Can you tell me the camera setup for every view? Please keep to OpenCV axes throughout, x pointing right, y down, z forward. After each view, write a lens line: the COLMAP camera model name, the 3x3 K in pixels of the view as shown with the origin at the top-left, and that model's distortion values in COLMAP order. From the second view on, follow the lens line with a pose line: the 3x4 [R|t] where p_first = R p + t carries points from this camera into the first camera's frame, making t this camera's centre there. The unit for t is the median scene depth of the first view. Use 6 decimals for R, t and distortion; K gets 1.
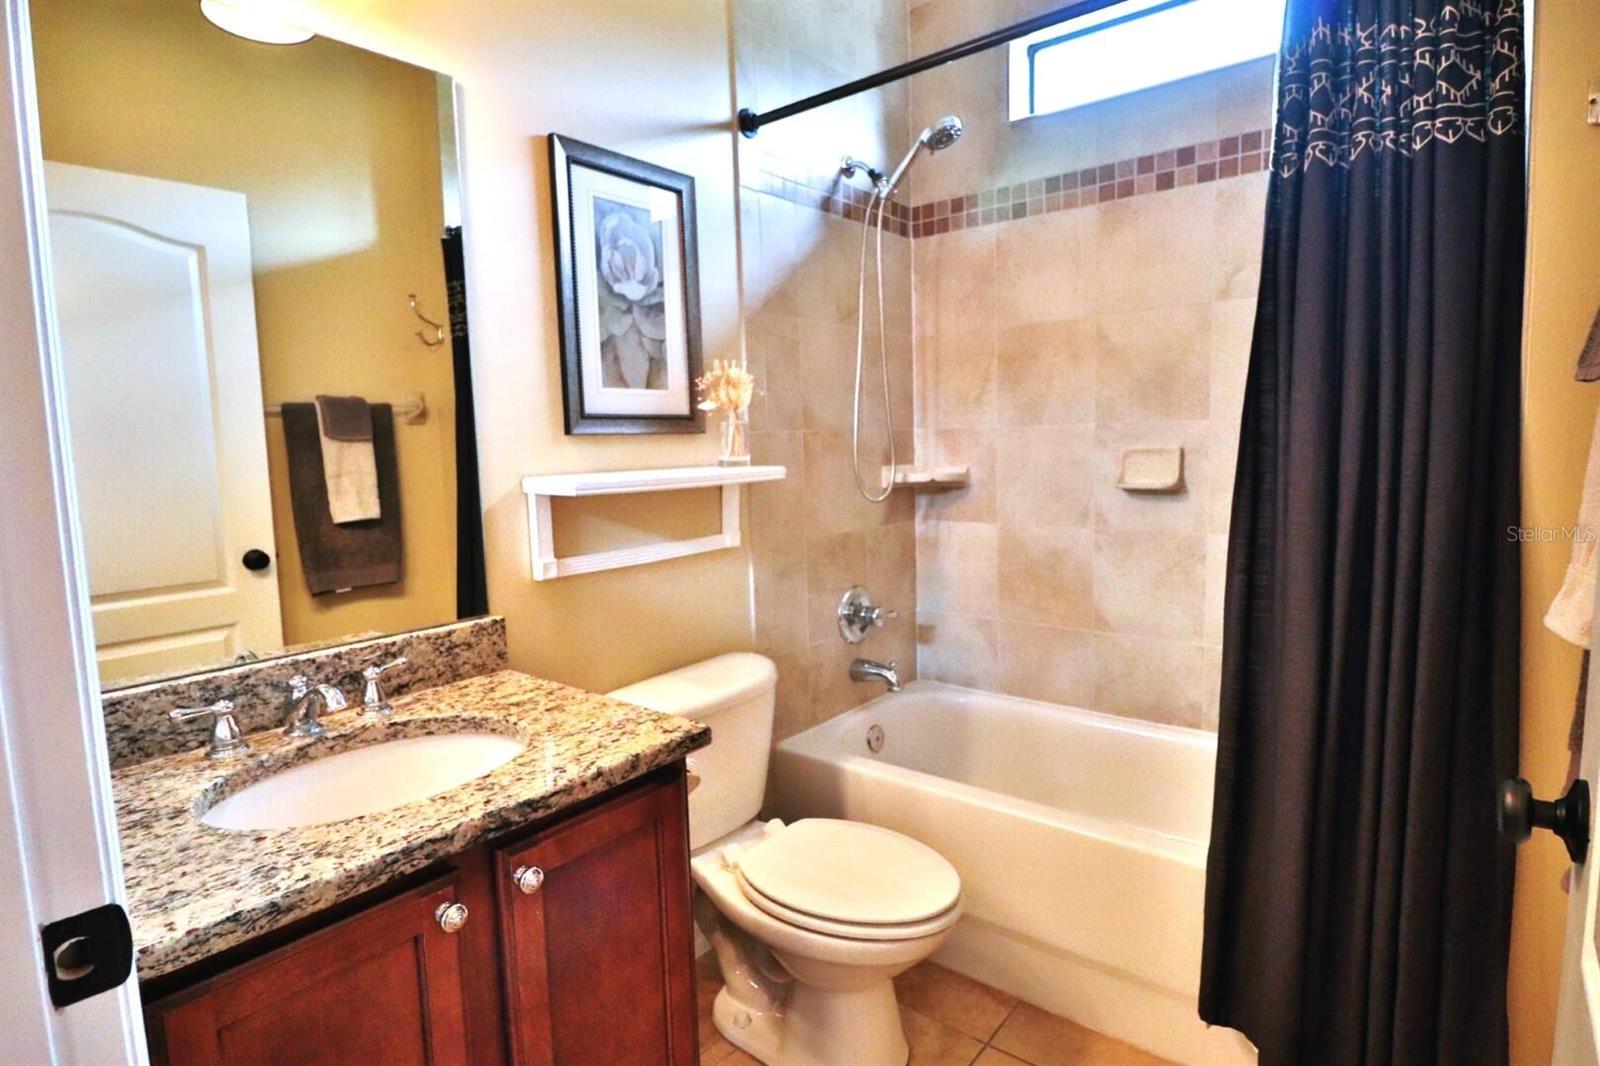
lens RADIAL K [[834.2, 0, 800.4], [0, 834.2, 533.9], [0, 0, 1]] dist [-0.006489, -0.009315]
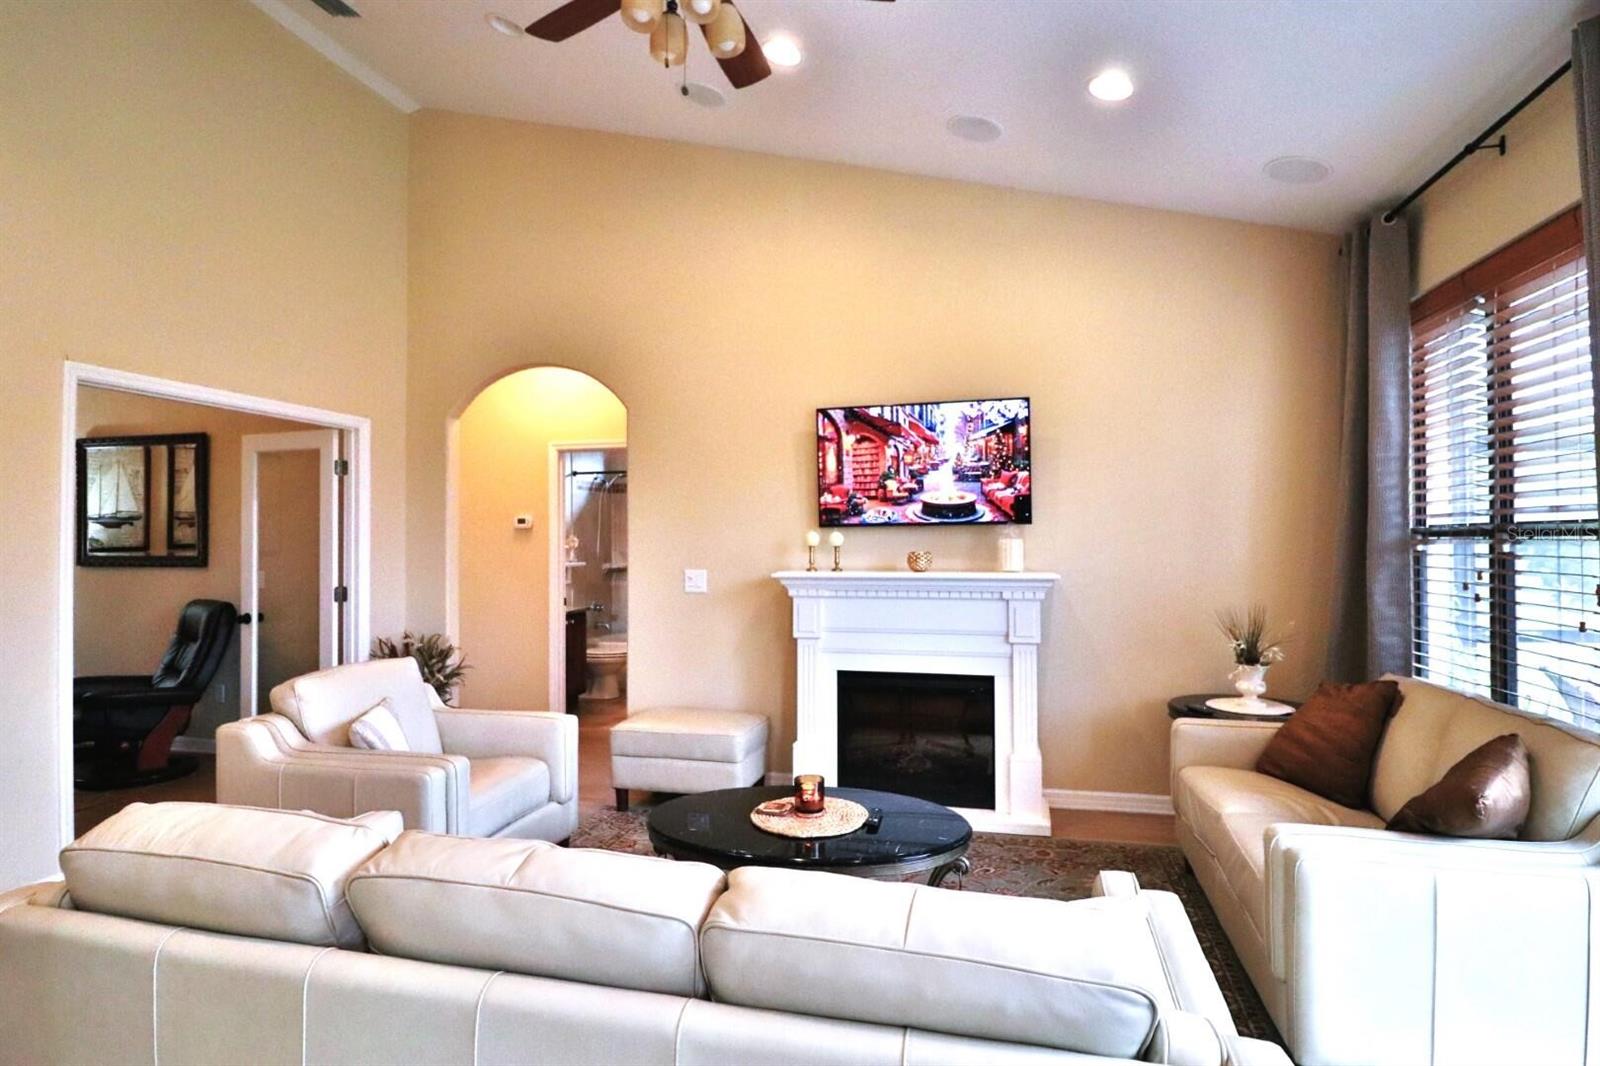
lens RADIAL K [[834.2, 0, 813.1], [0, 834.2, 523.0], [0, 0, 1]] dist [-0.006489, -0.009315]
pose [[0.901142, 0.032927, 0.432271, -0.563737], [0.025963, 0.991223, -0.129628, 0.202243], [-0.432745, 0.128036, 0.892378, -2.231059]]
